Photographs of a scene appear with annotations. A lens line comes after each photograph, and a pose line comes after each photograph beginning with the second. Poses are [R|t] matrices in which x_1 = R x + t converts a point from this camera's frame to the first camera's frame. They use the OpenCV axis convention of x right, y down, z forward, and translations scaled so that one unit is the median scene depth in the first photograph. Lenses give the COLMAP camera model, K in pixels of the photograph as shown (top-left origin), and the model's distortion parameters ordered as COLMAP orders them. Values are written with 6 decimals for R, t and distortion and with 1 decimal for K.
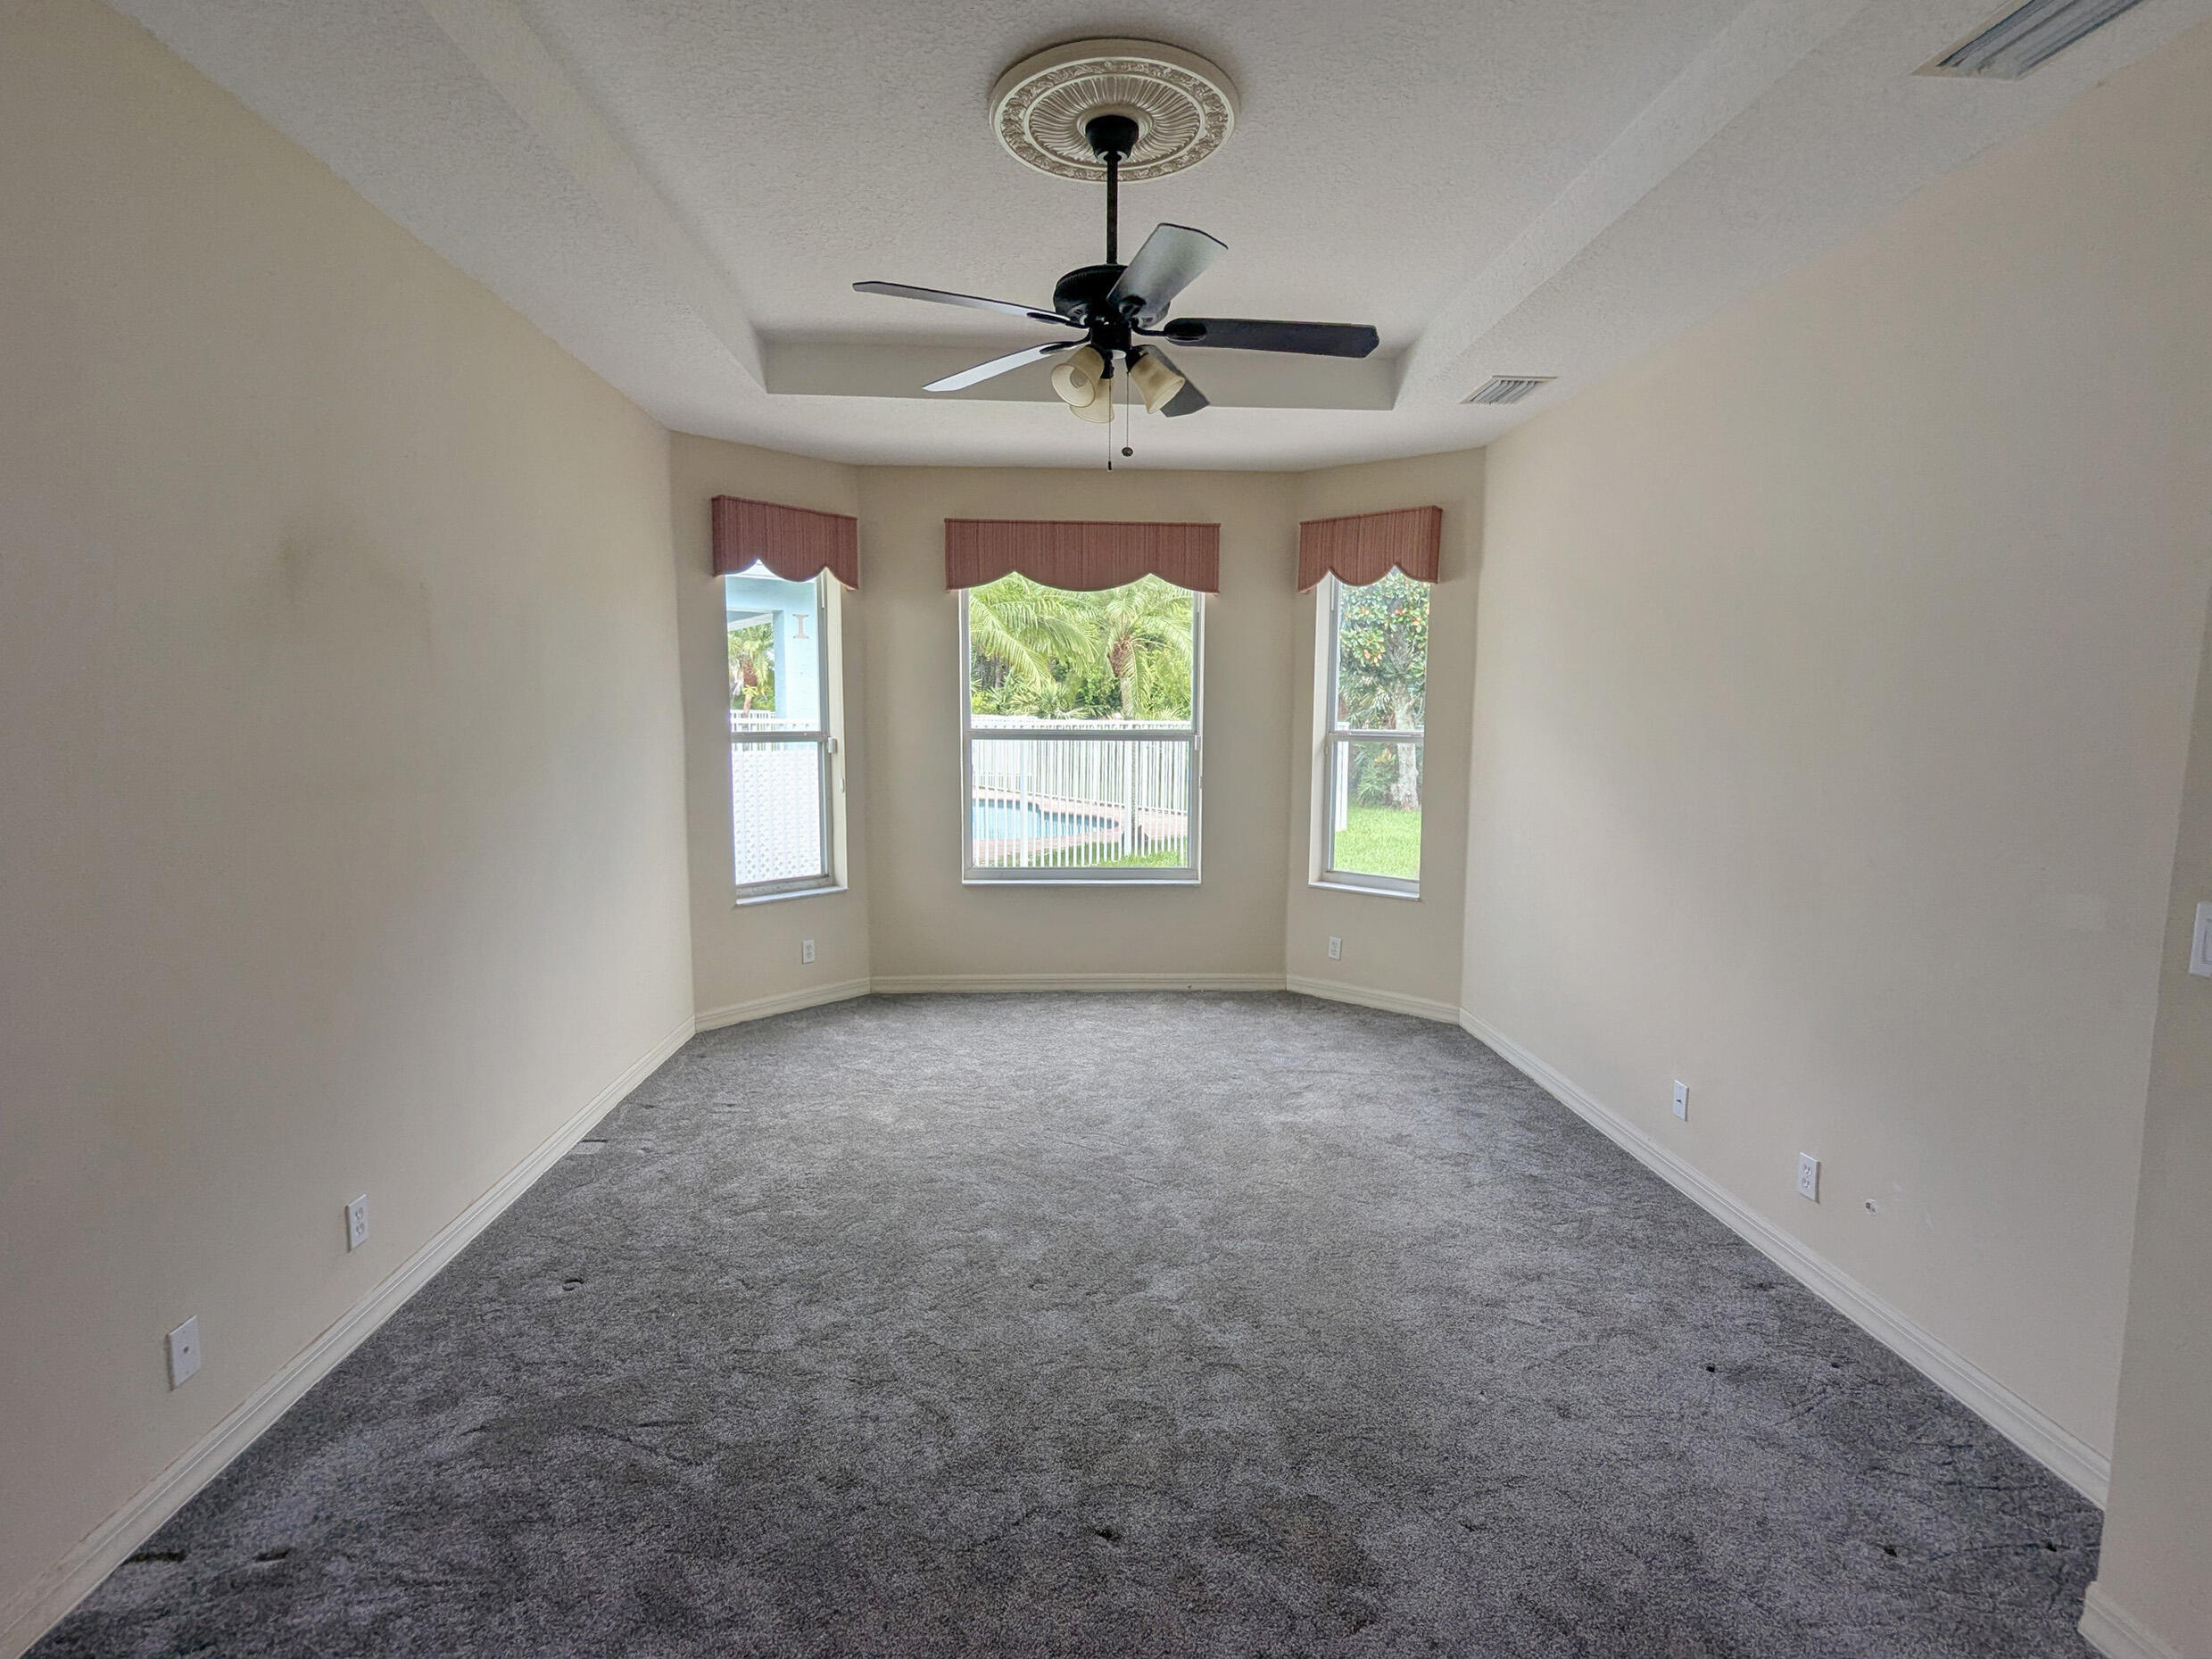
lens RADIAL K [[1078.0, 0, 1104.7], [0, 1078.0, 832.7], [0, 0, 1]] dist [-0.000283, -0.000805]
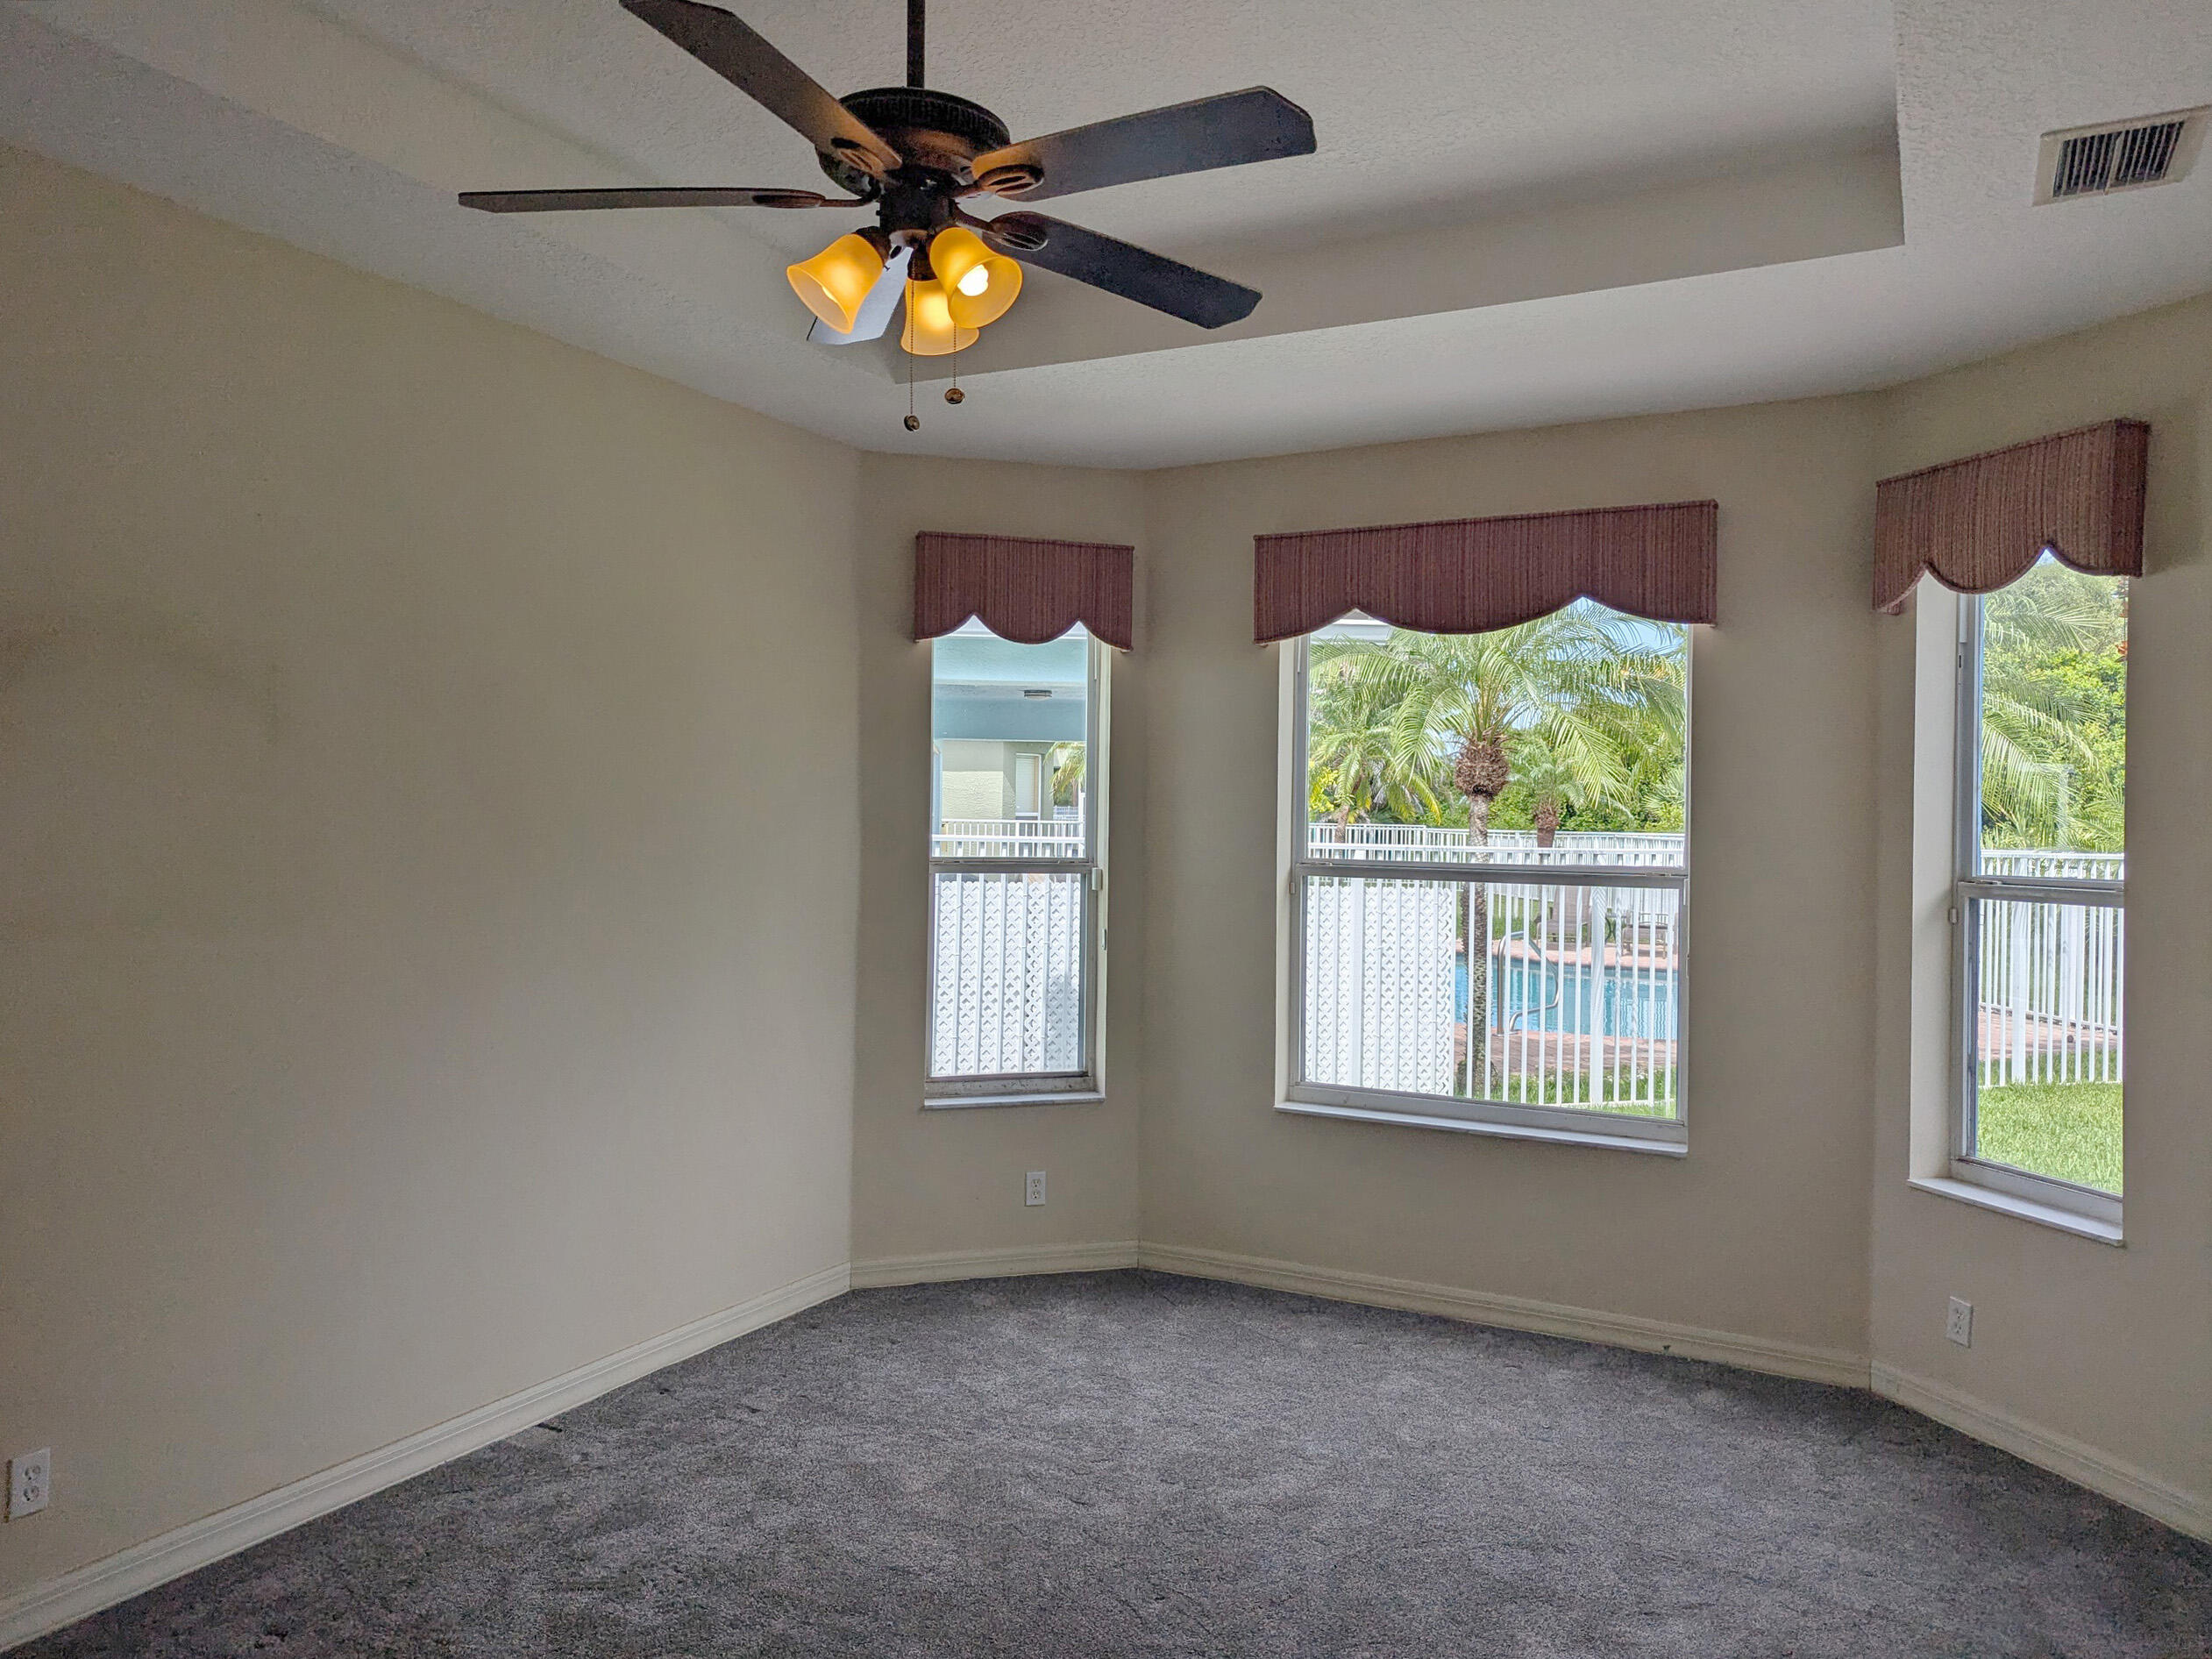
lens RADIAL K [[1571.1, 0, 1116.6], [0, 1571.1, 816.1], [0, 0, 1]] dist [0.064313, -0.057120]
pose [[0.862856, 0.005883, -0.505416, 0.267833], [-0.066986, 0.992443, -0.102807, -0.021731], [0.500992, 0.122563, 0.856729, 0.173118]]
